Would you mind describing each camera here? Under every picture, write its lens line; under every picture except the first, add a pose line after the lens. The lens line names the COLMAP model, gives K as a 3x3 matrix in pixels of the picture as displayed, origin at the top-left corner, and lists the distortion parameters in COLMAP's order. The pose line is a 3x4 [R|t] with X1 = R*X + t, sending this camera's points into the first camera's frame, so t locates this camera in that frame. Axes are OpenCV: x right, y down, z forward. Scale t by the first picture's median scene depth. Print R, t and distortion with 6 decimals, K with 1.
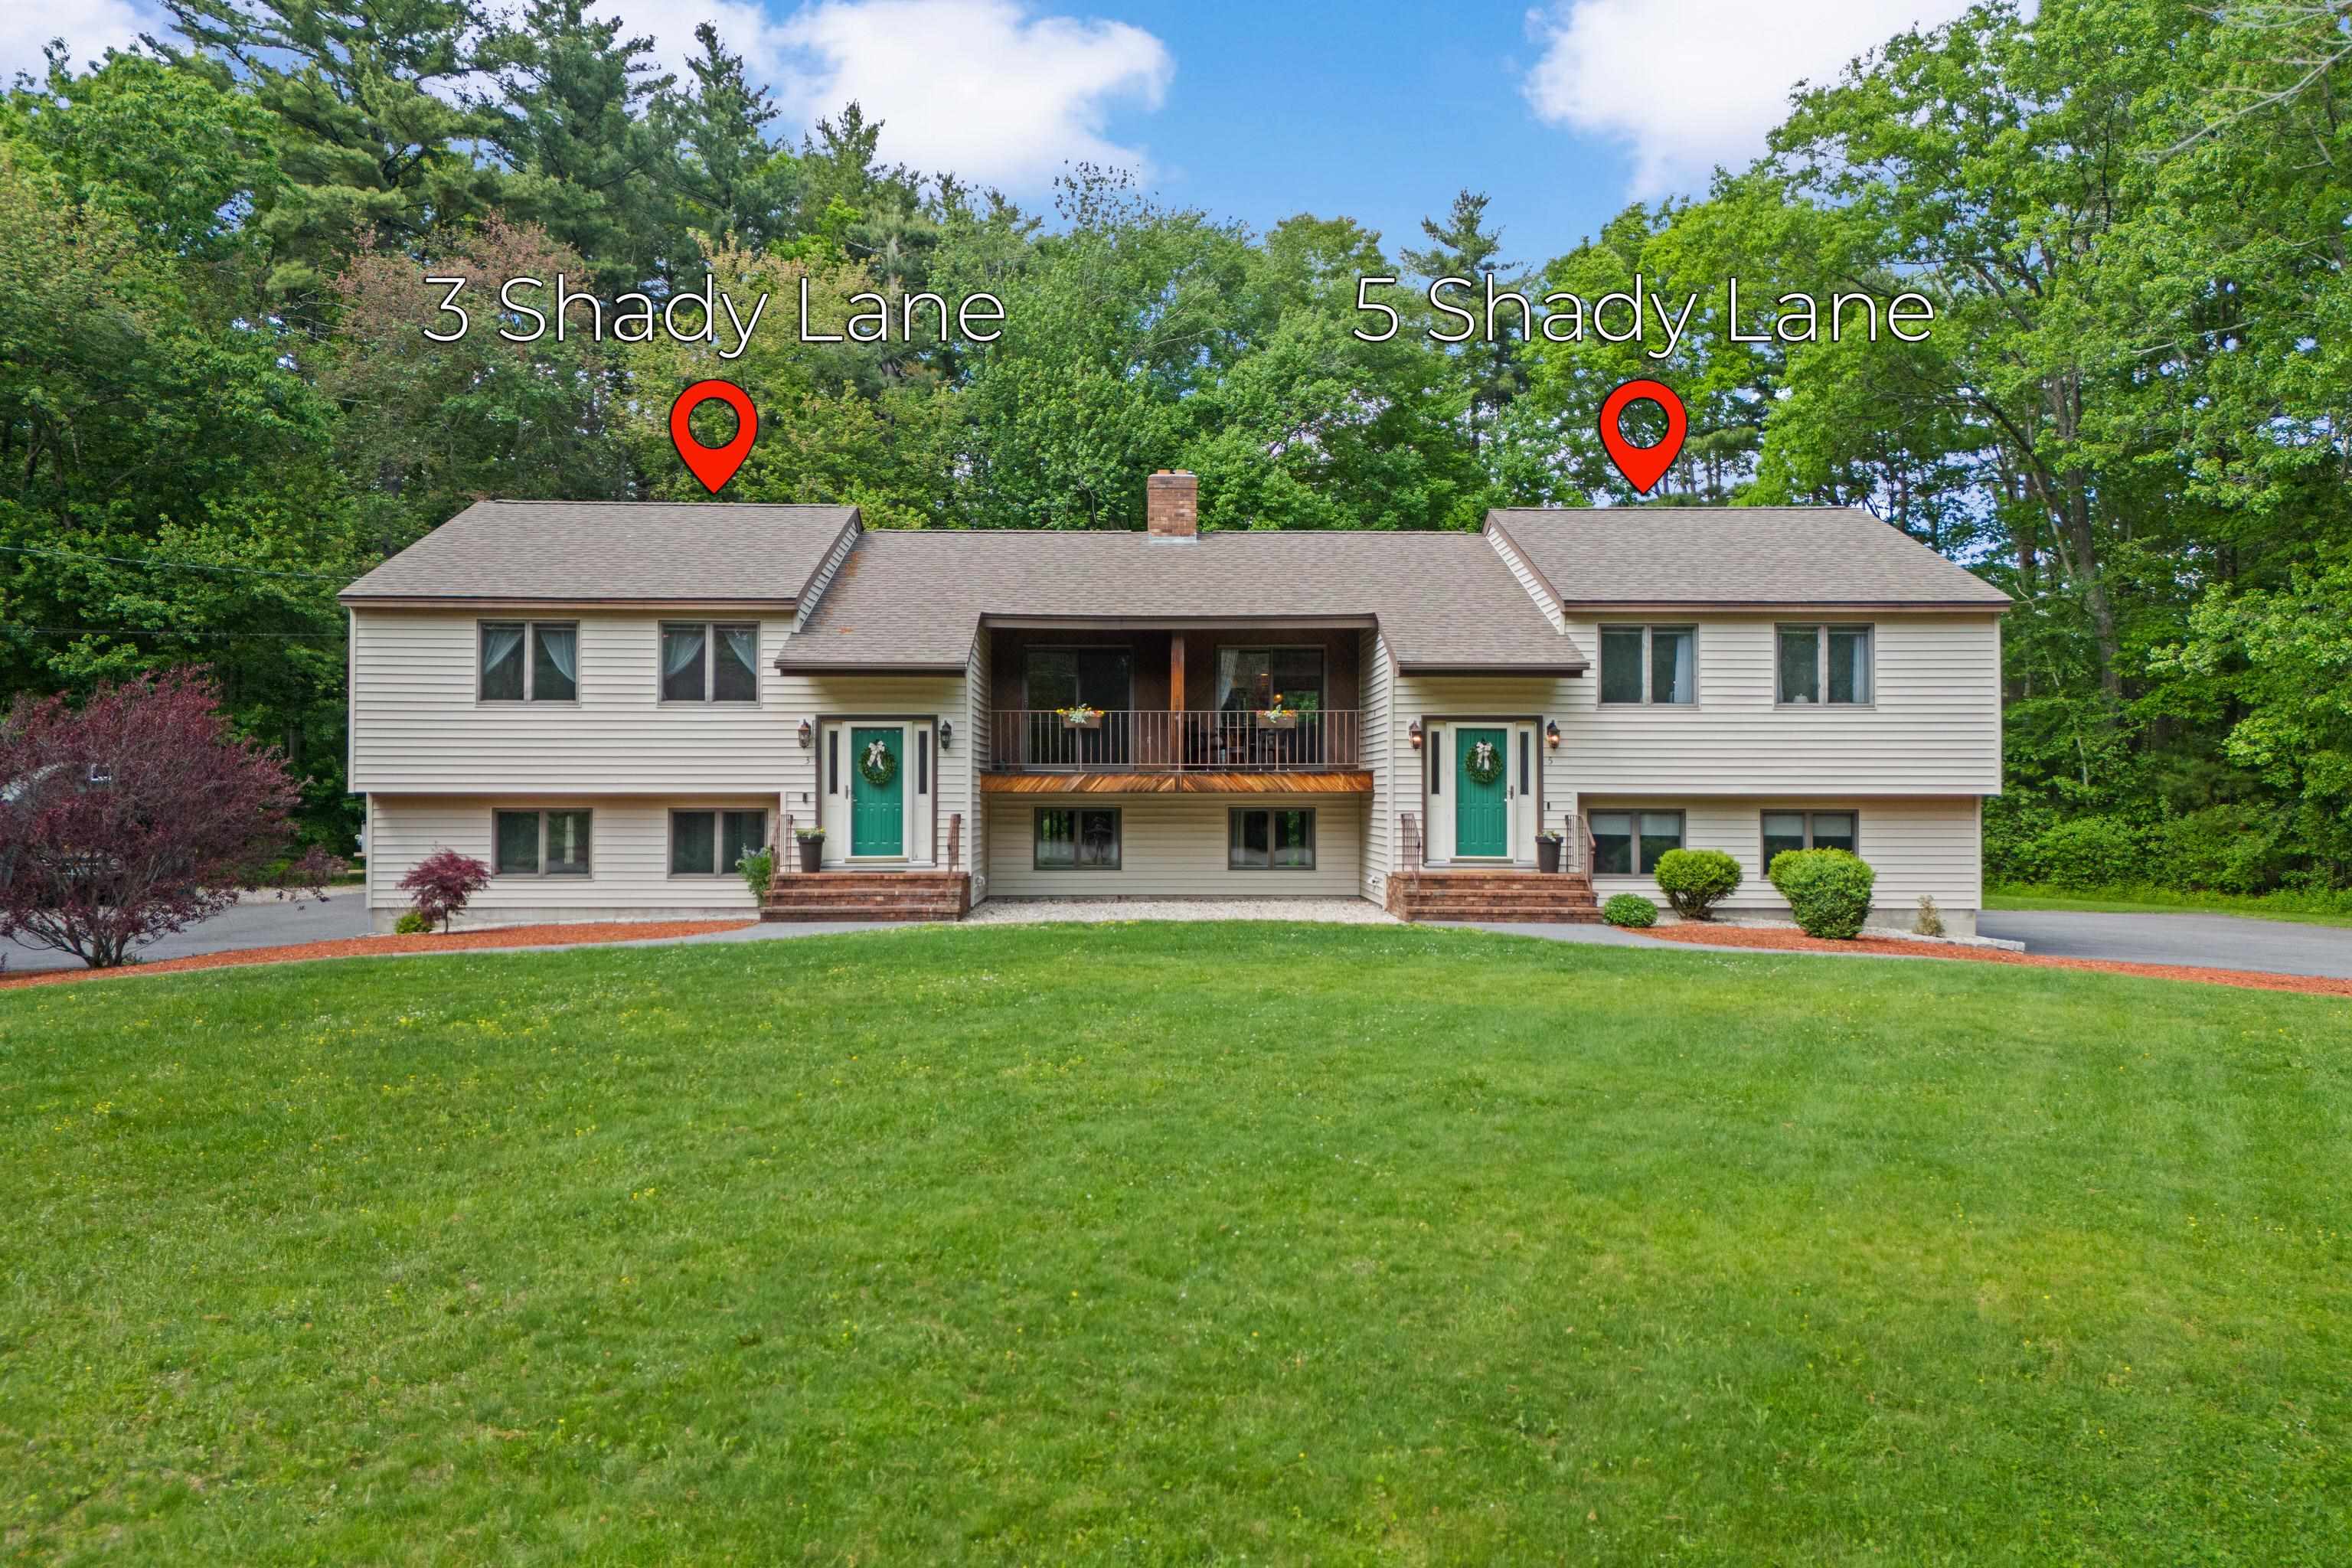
lens RADIAL K [[1625.4, 0, 1100.5], [0, 1625.4, 791.7], [0, 0, 1]] dist [0.038753, -0.000029]
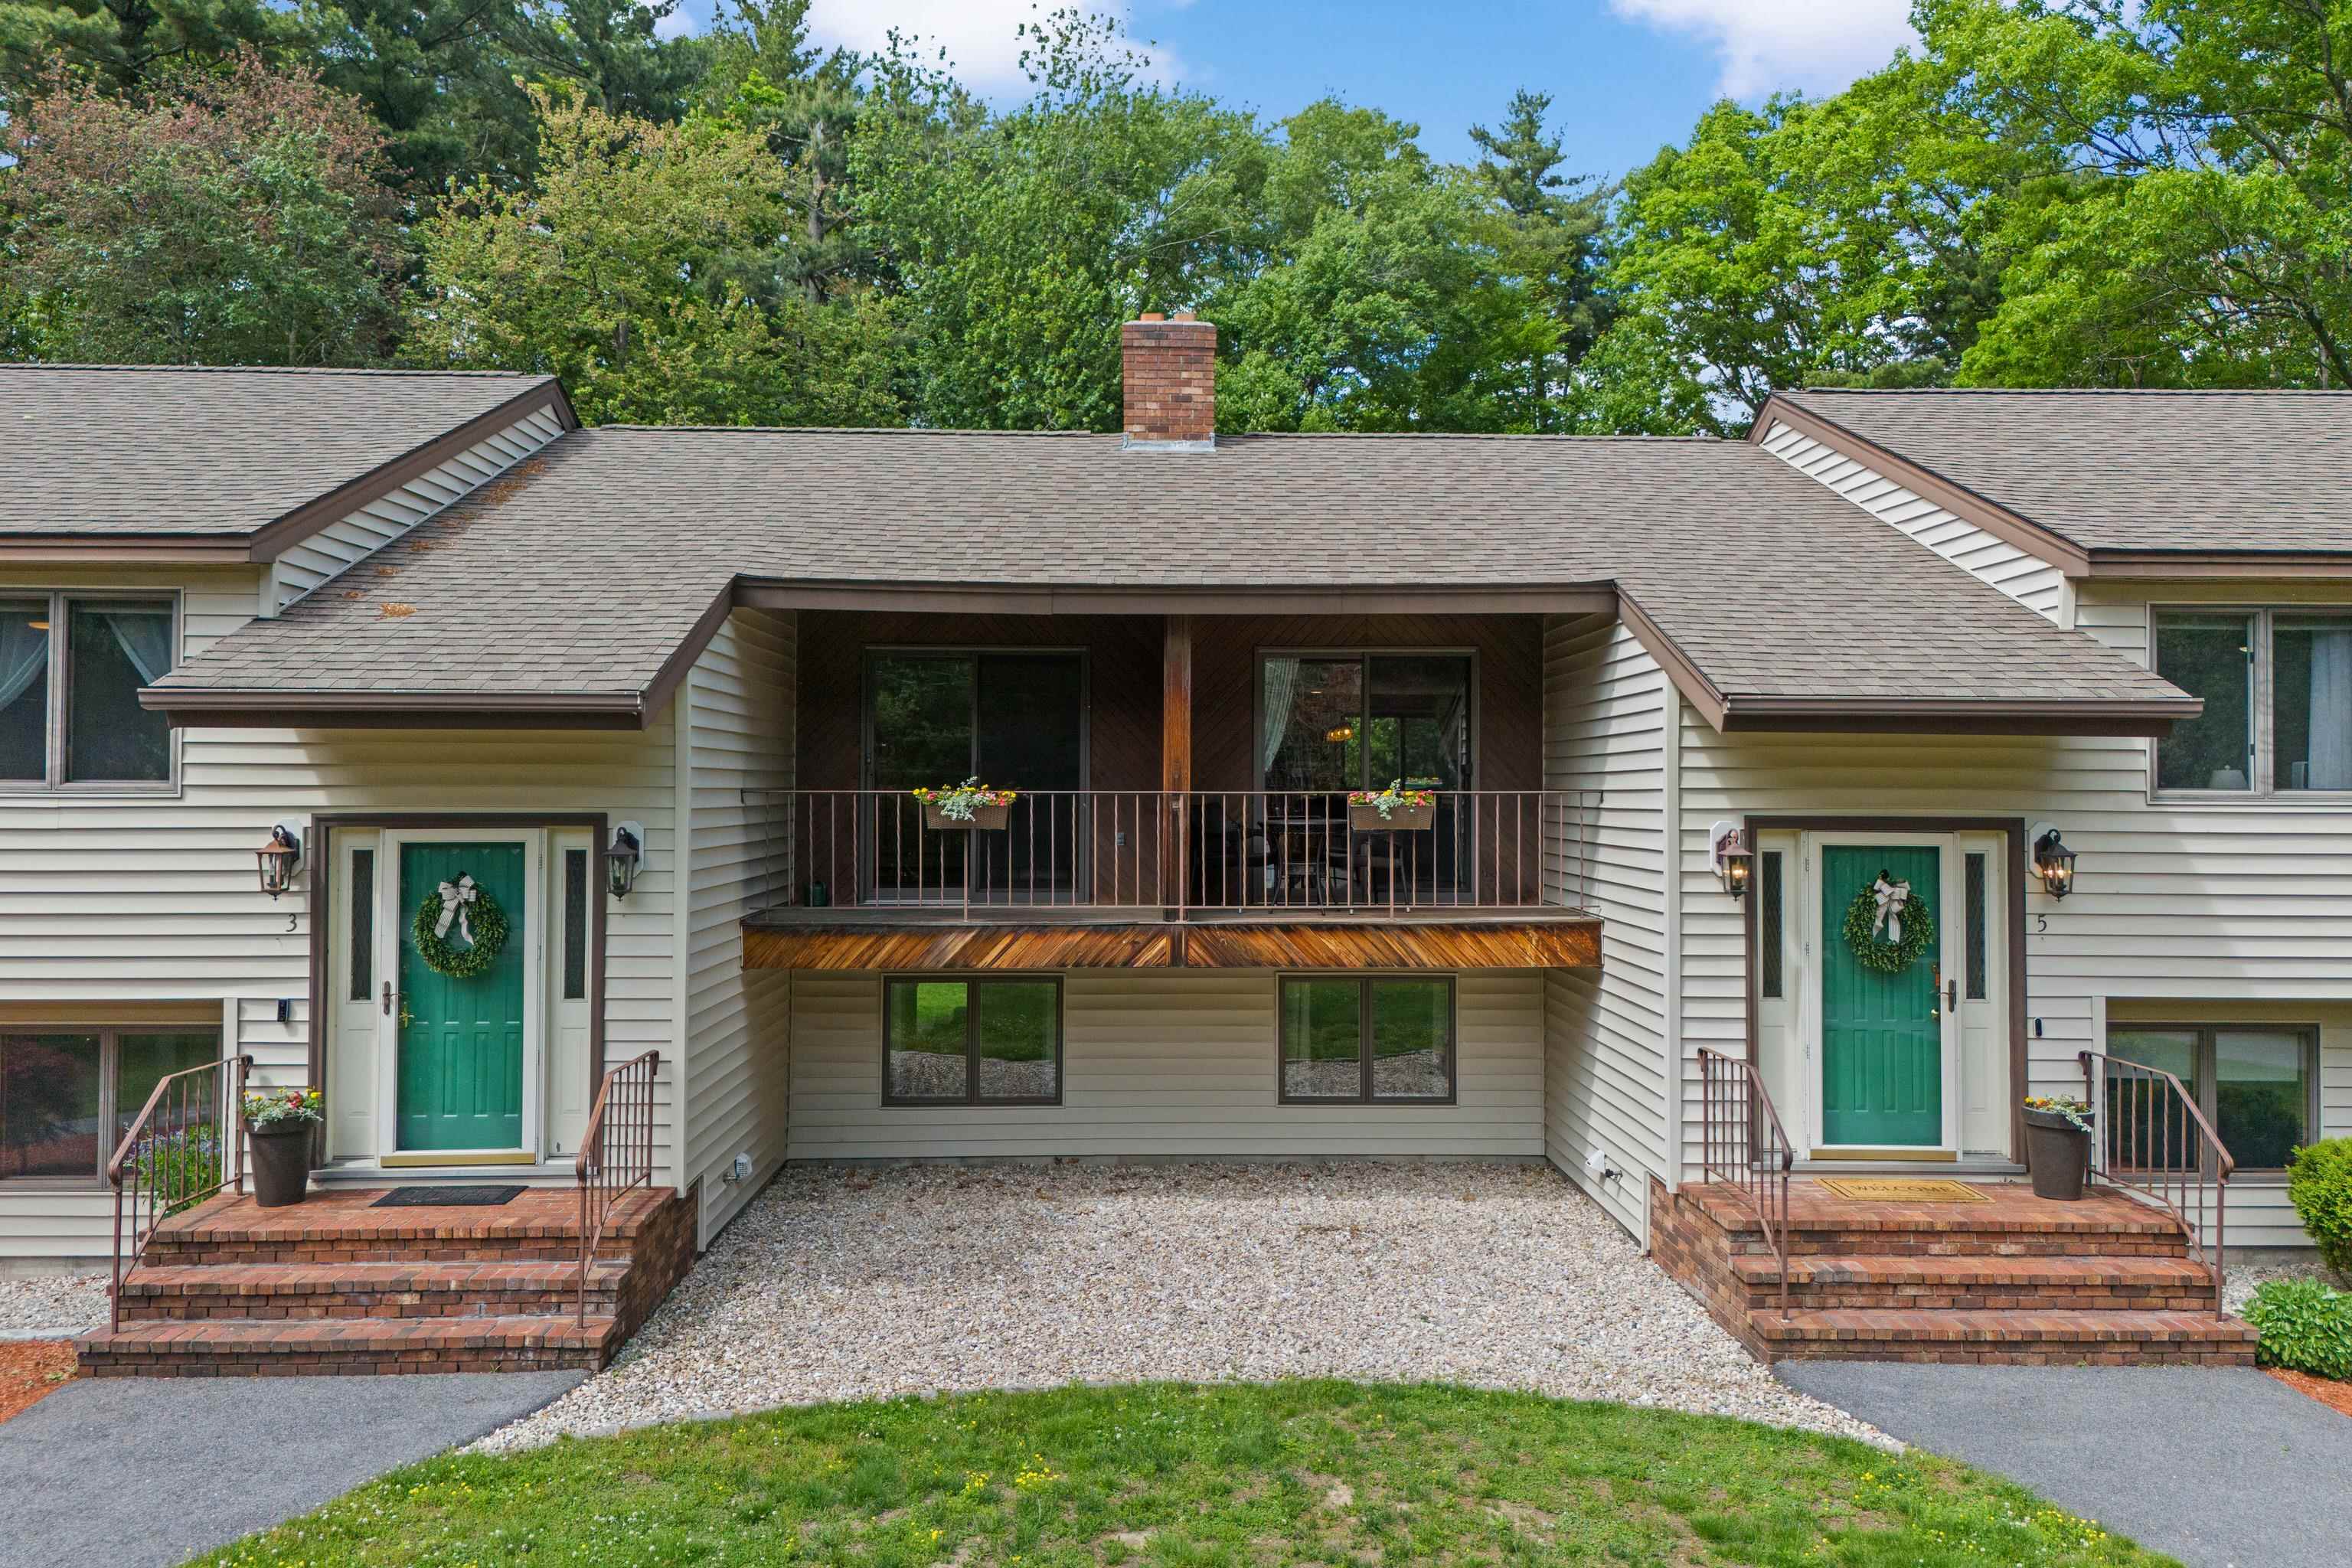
lens RADIAL K [[1679.8, 0, 1176.0], [0, 1679.8, 784.0], [0, 0, 1]] dist [0.003254, 0.000448]
pose [[0.999088, 0.000000, 0.042690, 0.027048], [0.000224, 0.999986, -0.005255, -0.049514], [-0.042690, 0.005260, 0.999075, 0.527917]]
